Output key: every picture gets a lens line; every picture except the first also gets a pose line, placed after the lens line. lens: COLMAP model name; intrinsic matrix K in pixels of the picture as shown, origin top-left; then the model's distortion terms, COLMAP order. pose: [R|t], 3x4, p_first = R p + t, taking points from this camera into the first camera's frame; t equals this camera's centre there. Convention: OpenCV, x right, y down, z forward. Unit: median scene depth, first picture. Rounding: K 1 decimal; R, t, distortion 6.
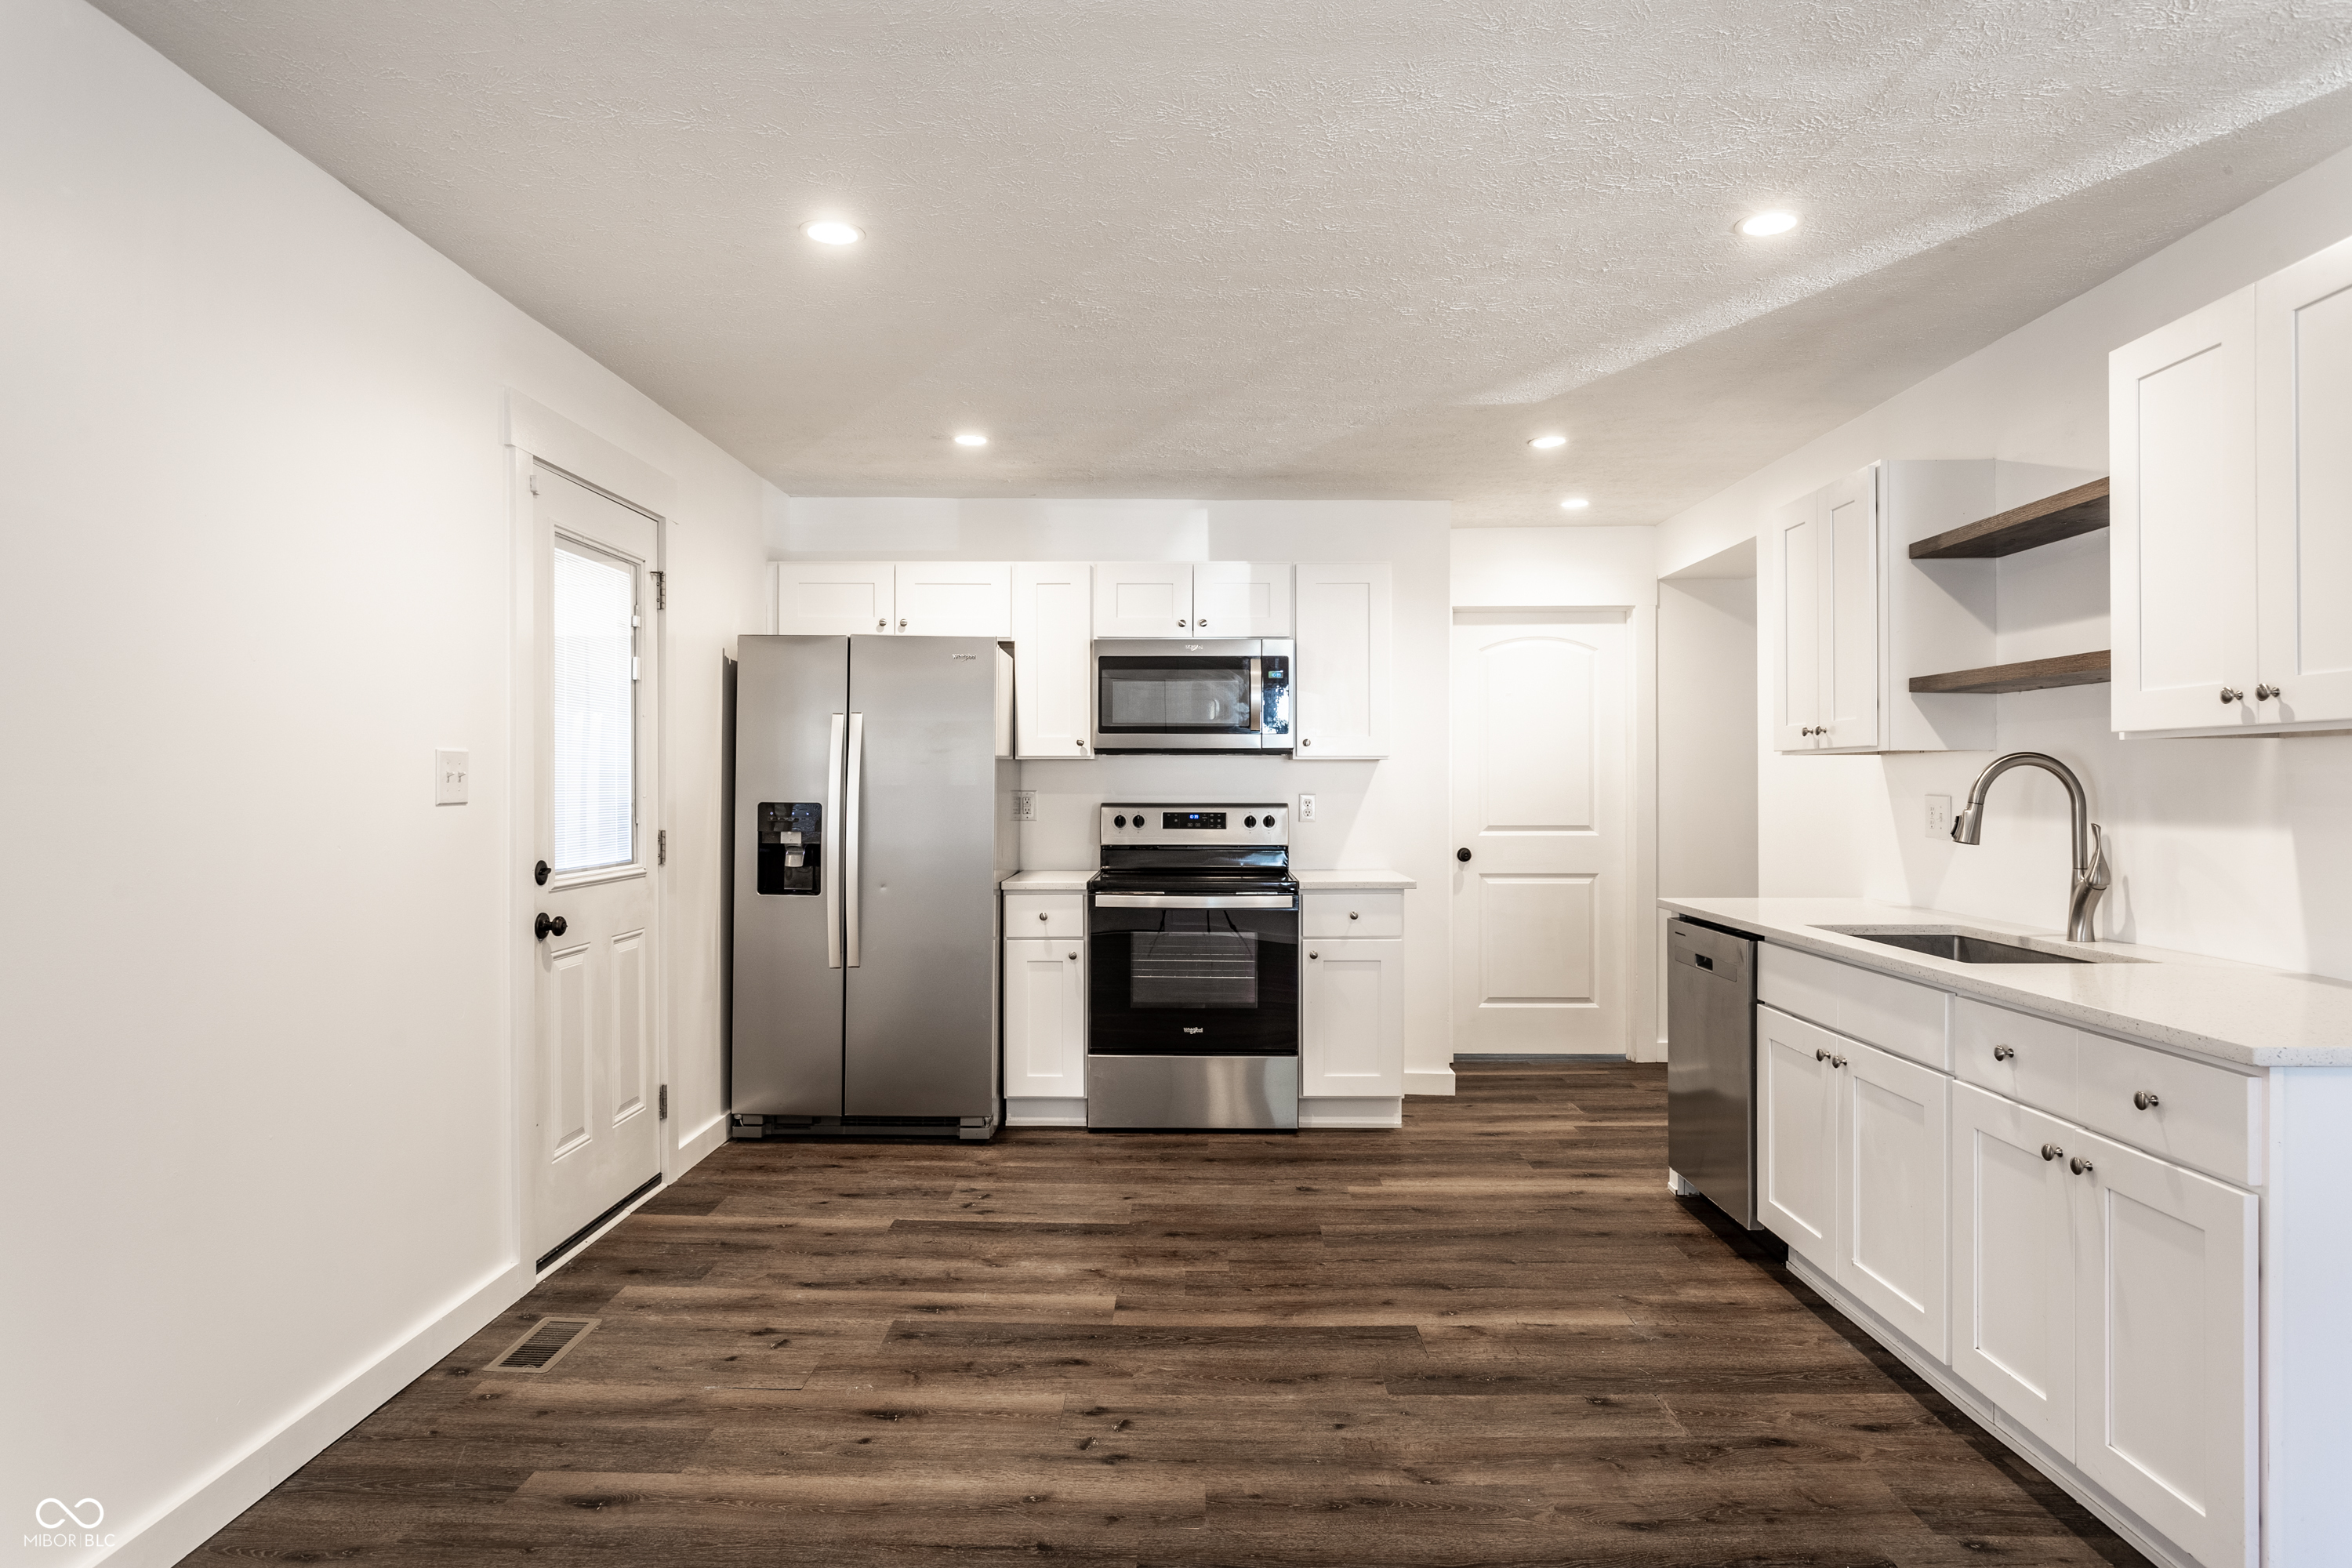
lens RADIAL K [[1359.7, 0, 1176.0], [0, 1359.7, 784.0], [0, 0, 1]] dist [-0.004413, -0.000142]
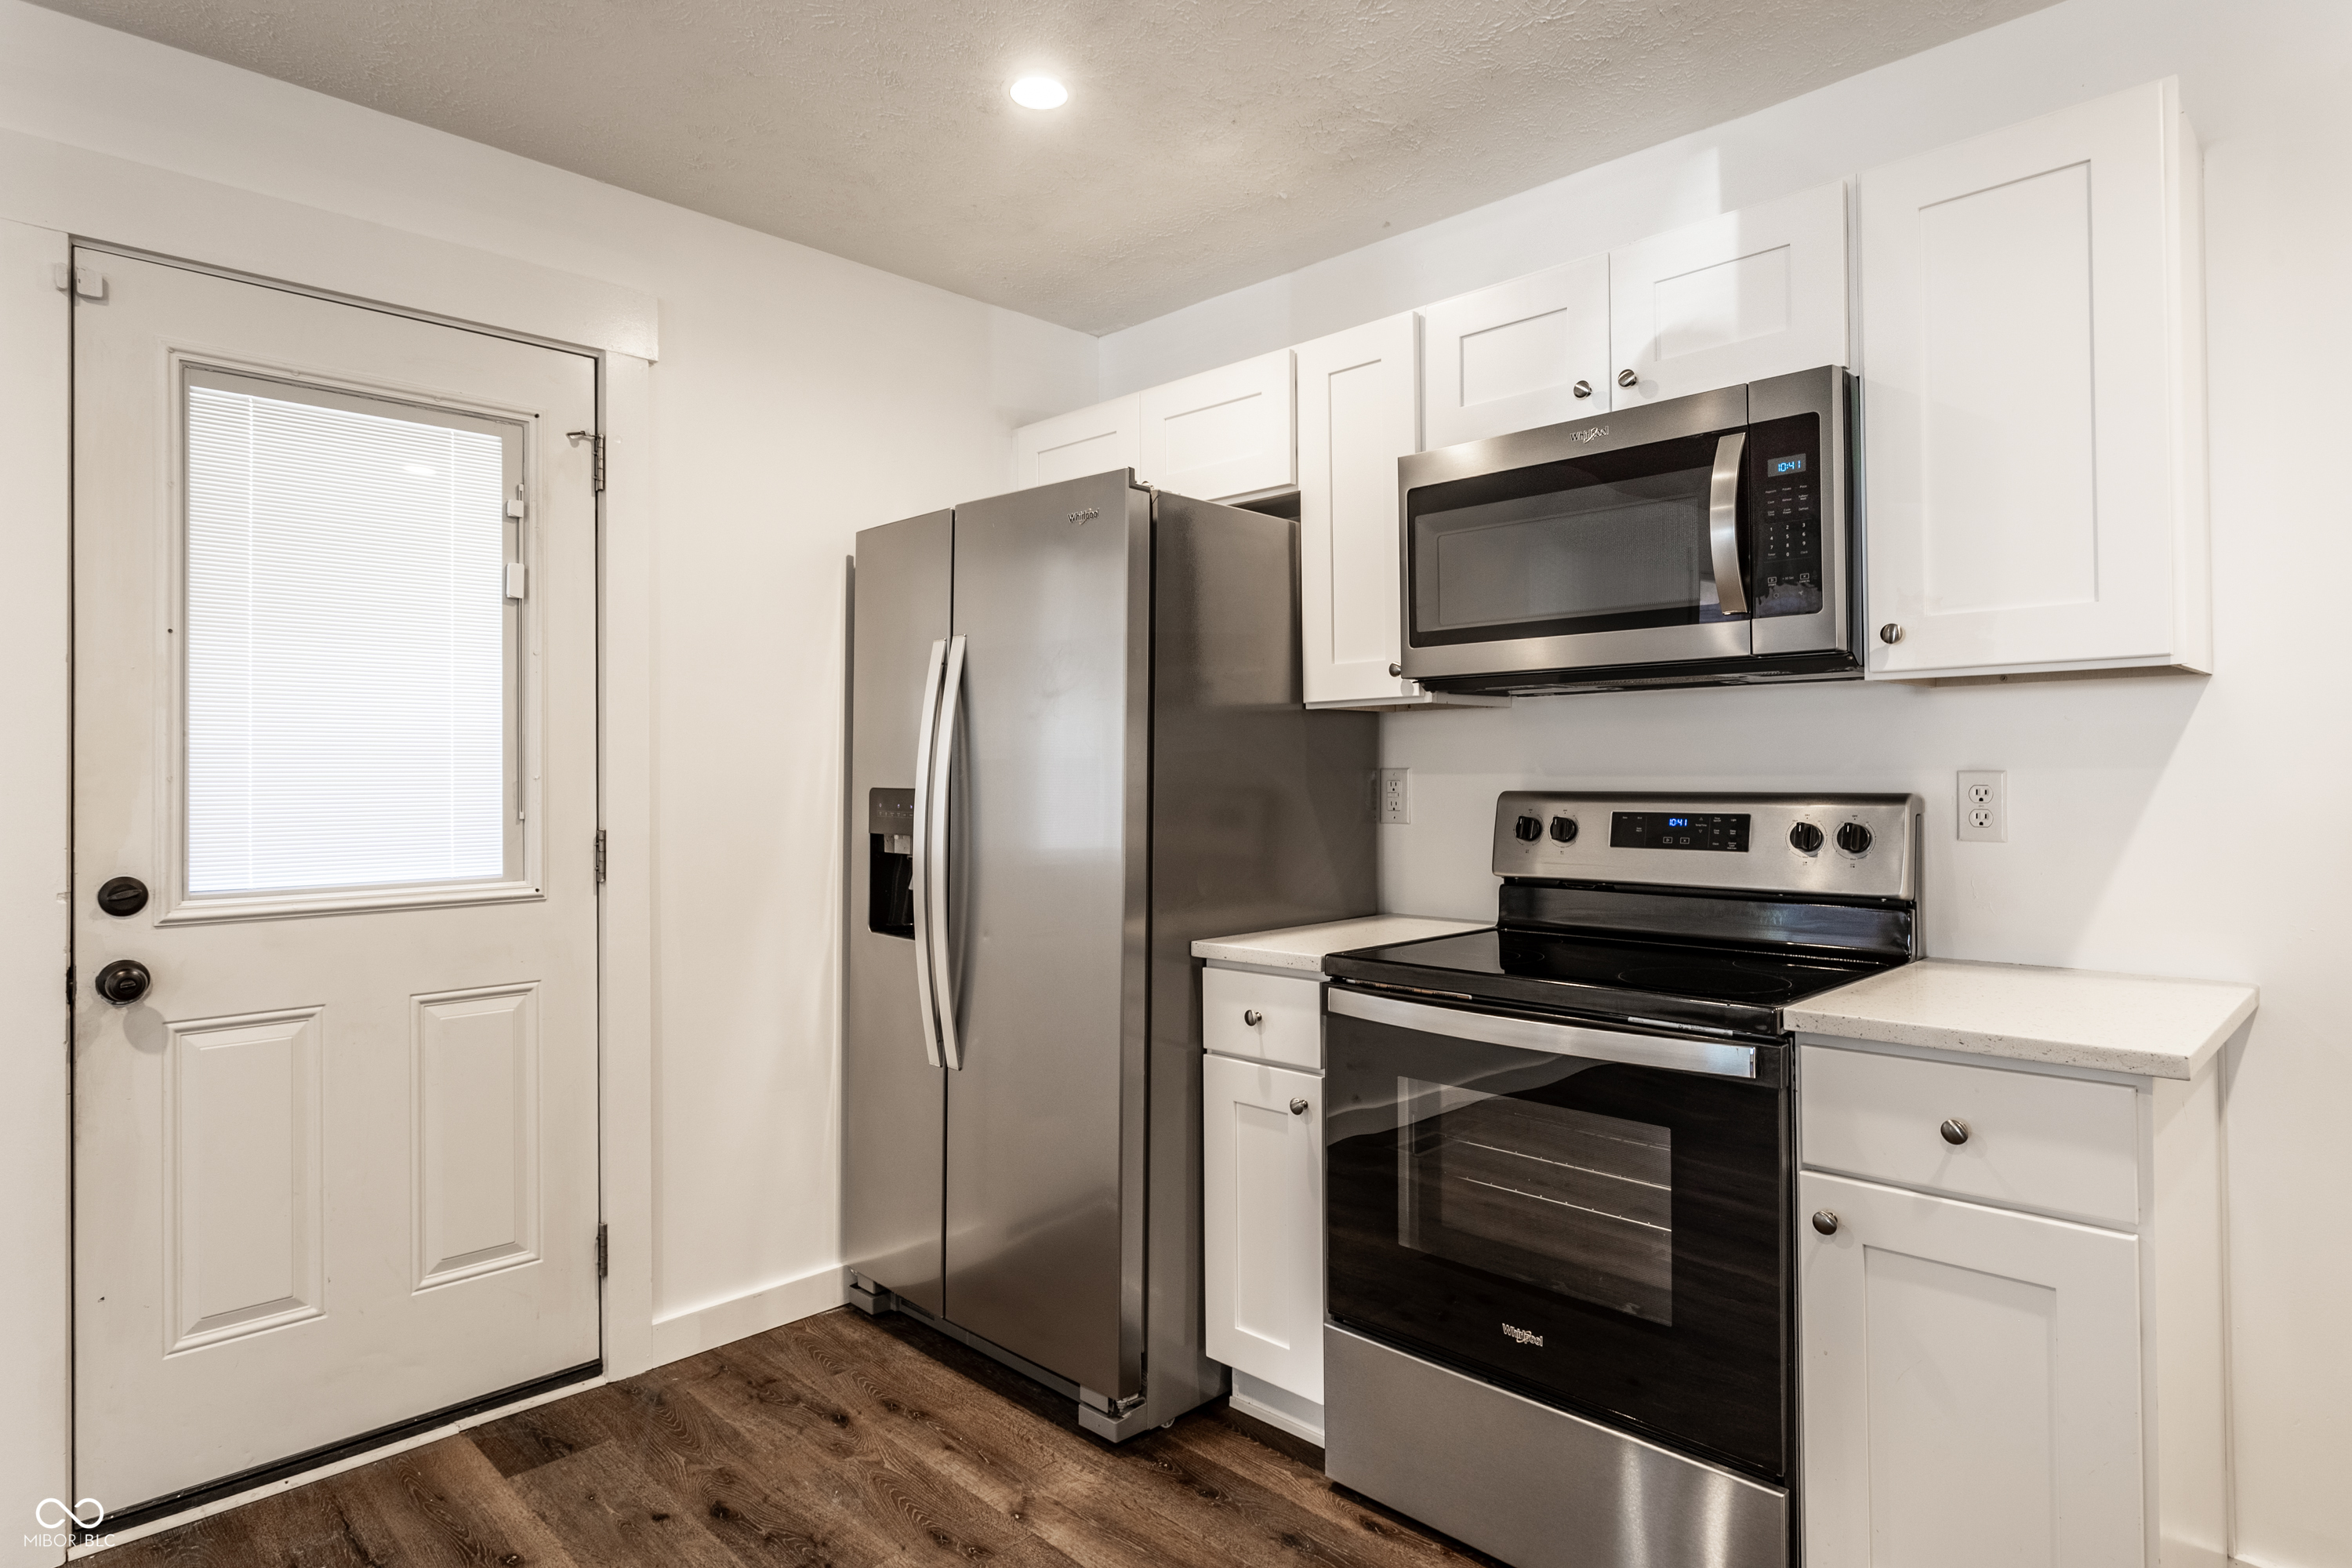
lens RADIAL K [[1306.9, 0, 1173.6], [0, 1306.9, 760.6], [0, 0, 1]] dist [0.004625, 0.000768]
pose [[0.718844, -0.012607, -0.695058, 0.252189], [0.006144, 0.999912, -0.011781, 0.009904], [0.695145, 0.004198, 0.718858, 0.737479]]
